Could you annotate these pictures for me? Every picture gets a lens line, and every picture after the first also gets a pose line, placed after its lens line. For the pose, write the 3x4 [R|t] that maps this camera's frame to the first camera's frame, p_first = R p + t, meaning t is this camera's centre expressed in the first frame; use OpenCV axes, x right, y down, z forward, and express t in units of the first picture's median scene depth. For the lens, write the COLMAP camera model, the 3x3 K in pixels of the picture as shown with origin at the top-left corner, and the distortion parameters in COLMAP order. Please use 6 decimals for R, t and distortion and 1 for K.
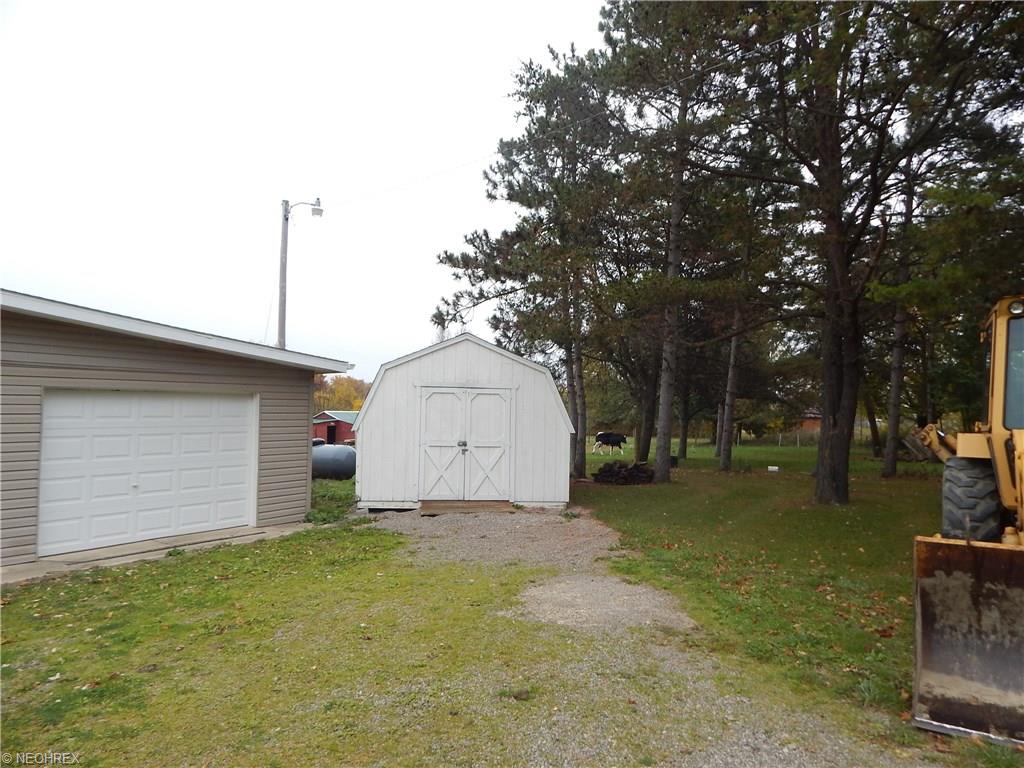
lens RADIAL K [[664.4, 0, 510.7], [0, 664.4, 378.0], [0, 0, 1]] dist [-0.021064, -0.000114]
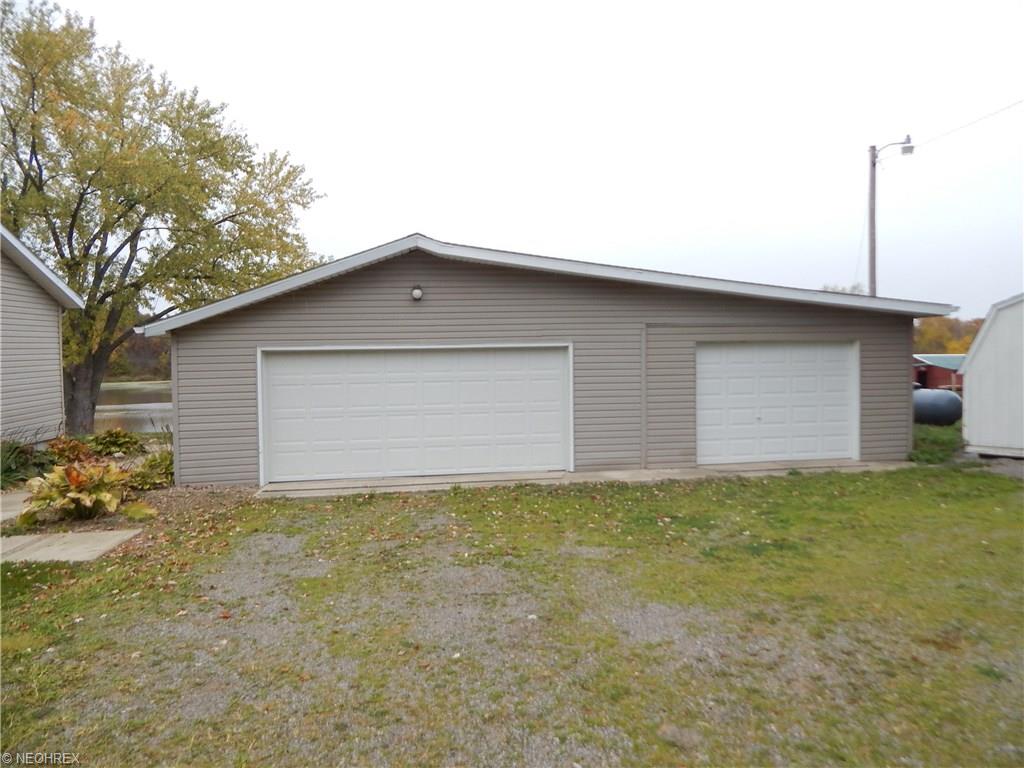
lens RADIAL K [[664.4, 0, 510.7], [0, 664.4, 378.0], [0, 0, 1]] dist [-0.021064, -0.000114]
pose [[0.685862, 0.004302, -0.727719, 0.018212], [0.054511, 0.996870, 0.057268, -0.007778], [0.725687, -0.078947, 0.683481, -0.170049]]
